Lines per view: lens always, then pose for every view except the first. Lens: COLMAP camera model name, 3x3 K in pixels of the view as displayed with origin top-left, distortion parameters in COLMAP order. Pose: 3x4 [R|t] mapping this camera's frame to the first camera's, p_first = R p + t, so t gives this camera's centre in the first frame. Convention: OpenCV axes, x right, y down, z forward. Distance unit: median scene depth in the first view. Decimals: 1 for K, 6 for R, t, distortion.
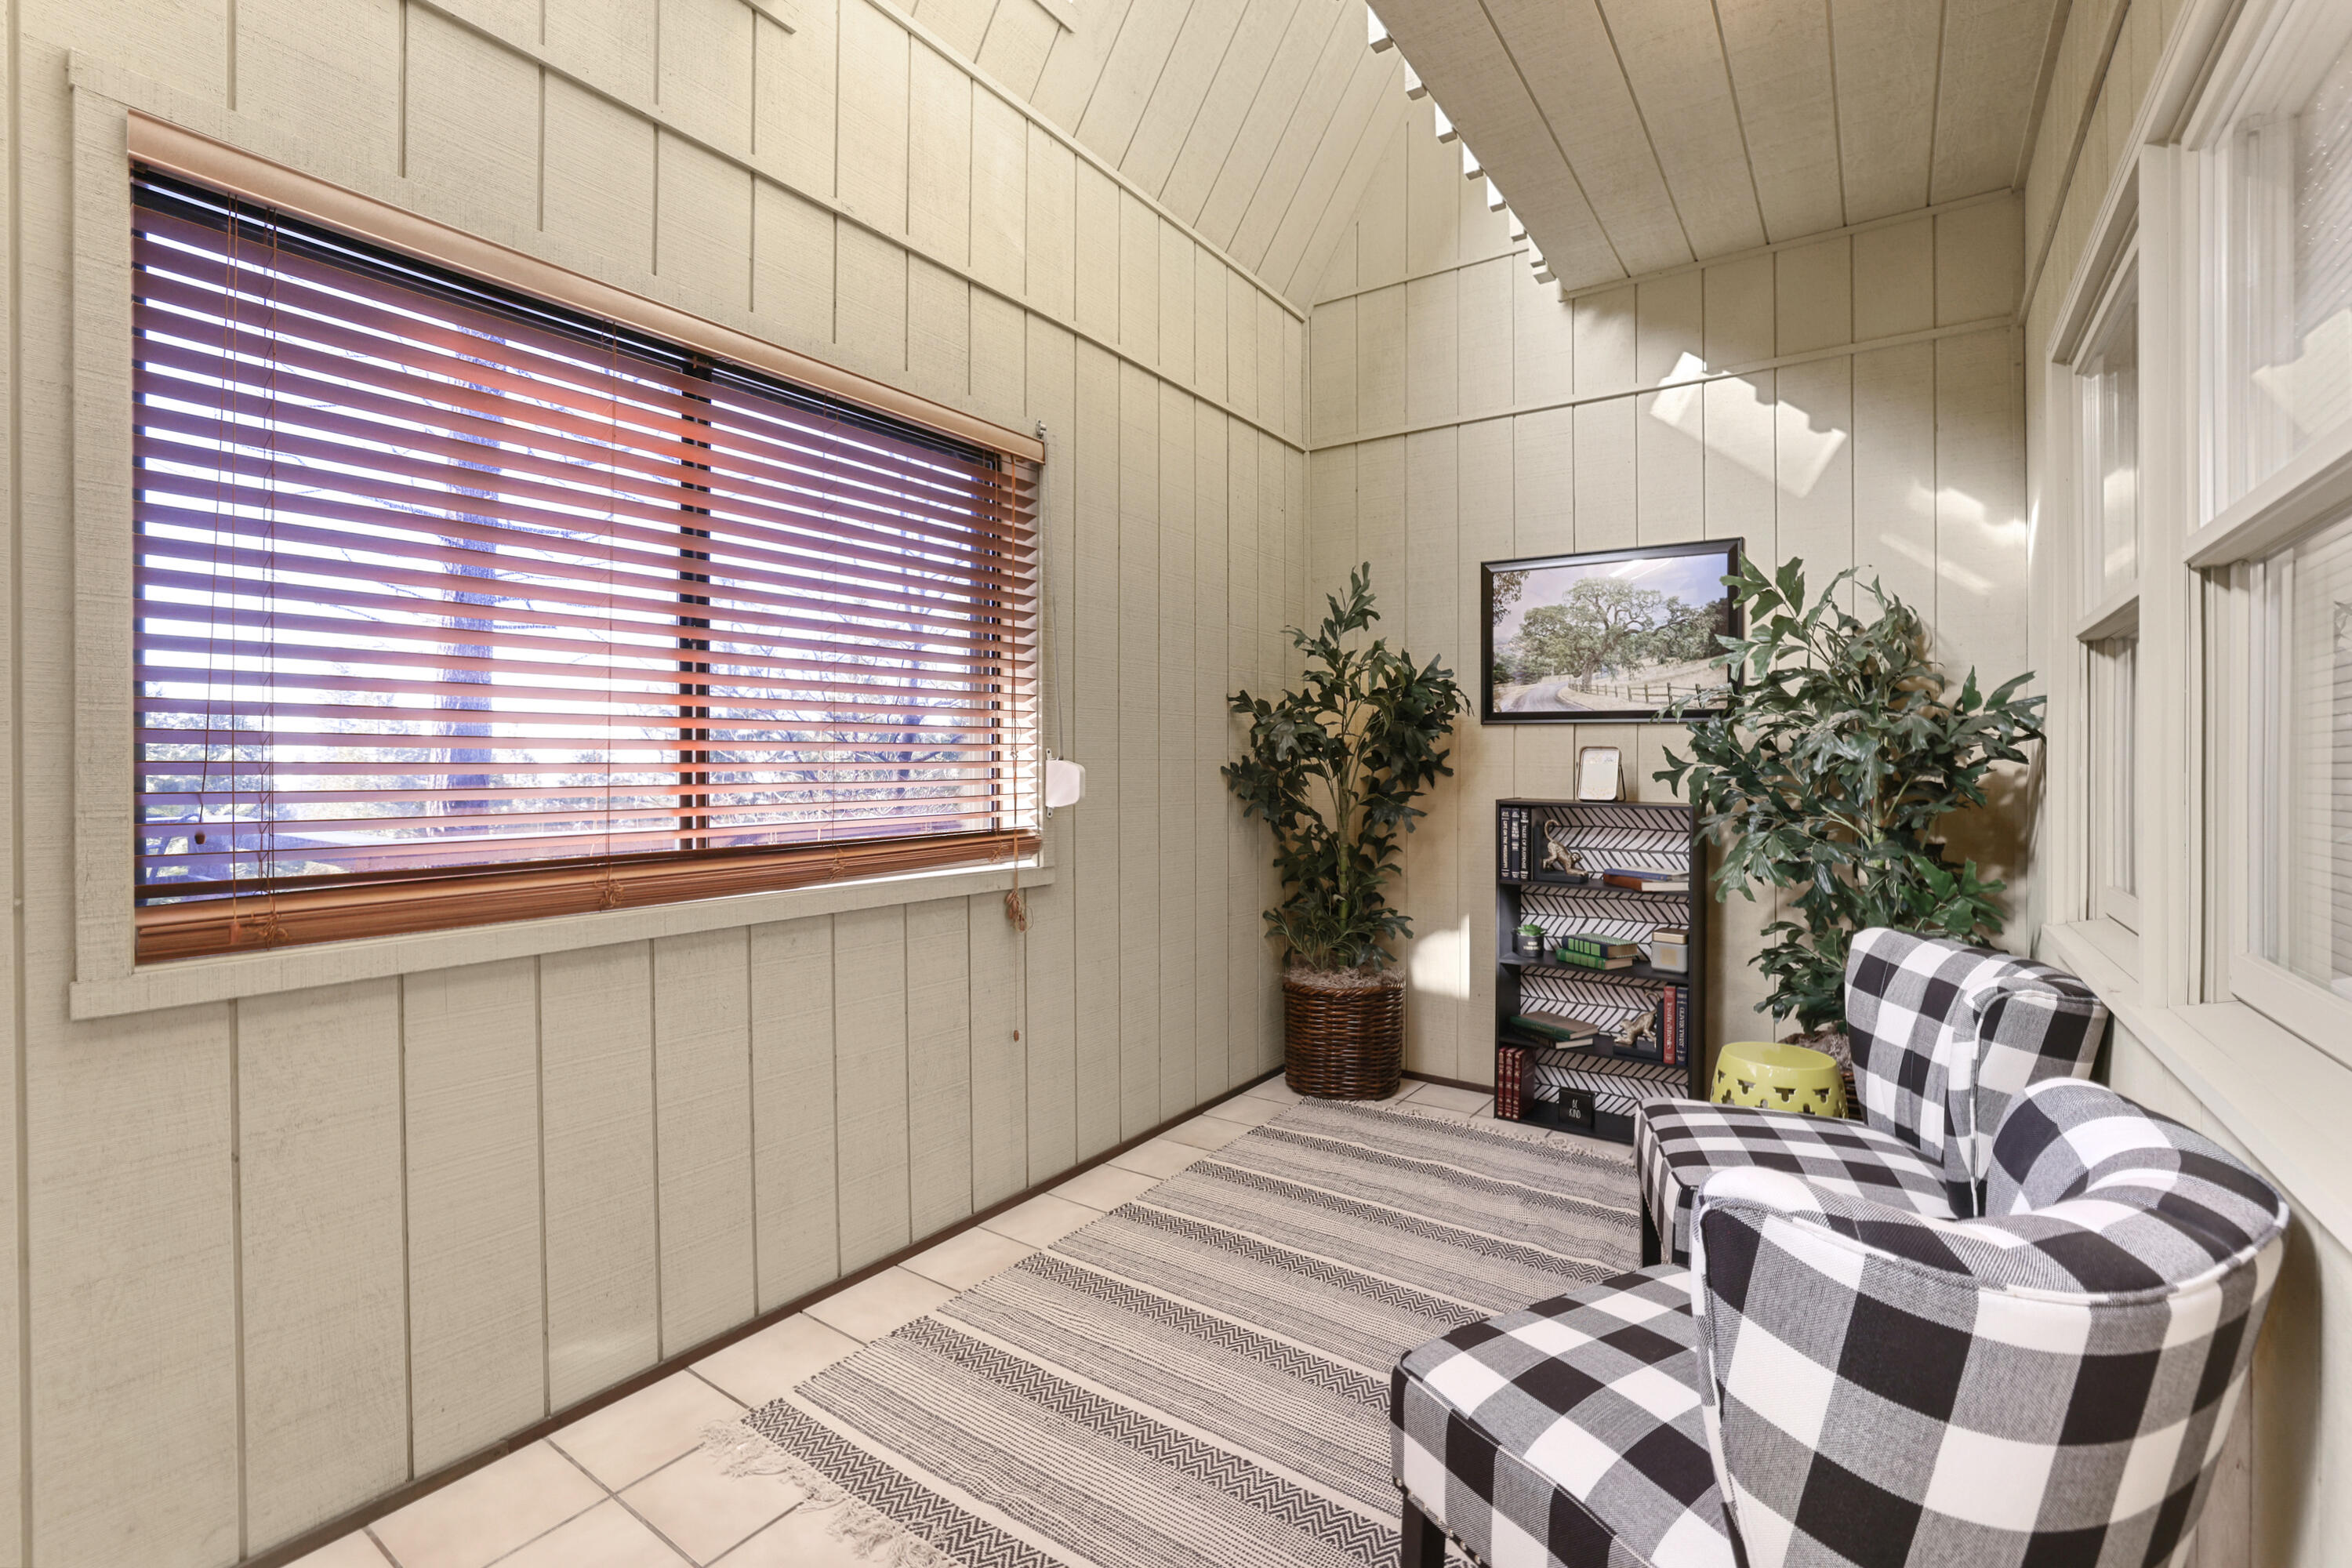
lens RADIAL K [[1023.1, 0, 1179.5], [0, 1023.1, 754.0], [0, 0, 1]] dist [-0.015855, -0.000065]
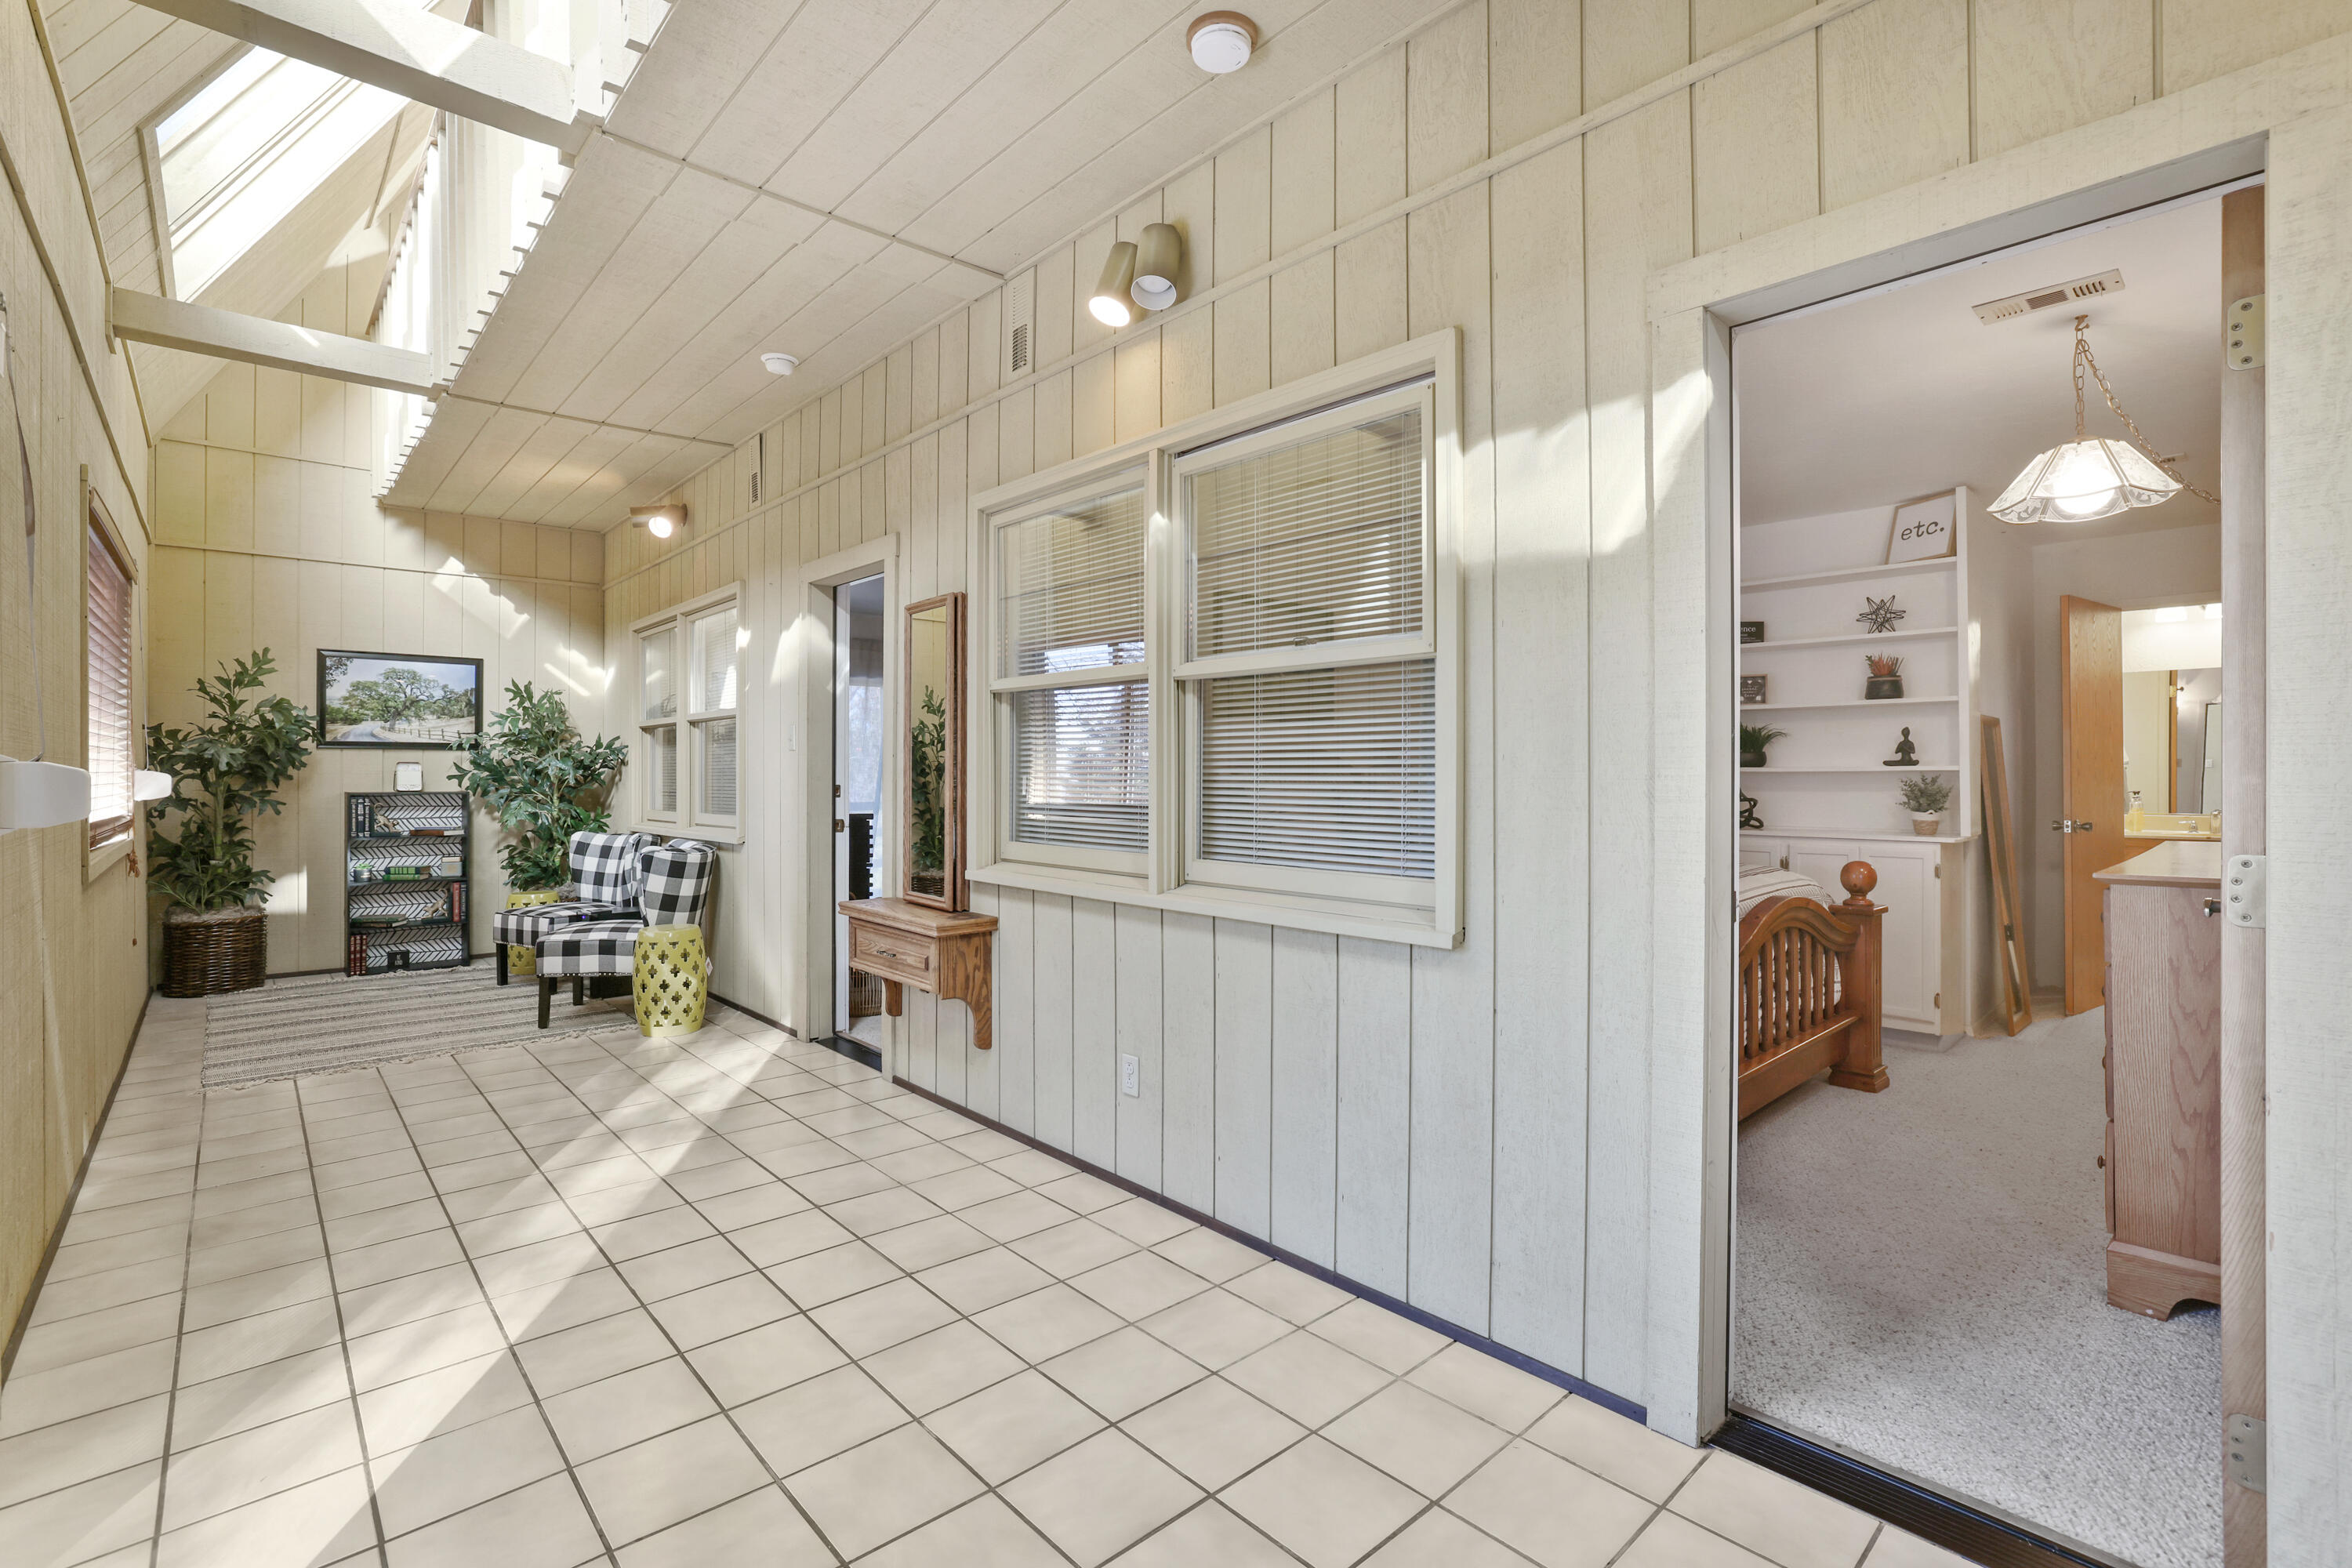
lens RADIAL K [[1060.9, 0, 1179.6], [0, 1060.9, 760.4], [0, 0, 1]] dist [0.000610, 0.000093]
pose [[0.232790, 0.004107, 0.972518, -1.145495], [-0.000295, 0.999991, -0.004152, -0.002773], [-0.972527, 0.000680, 0.232790, -0.814901]]
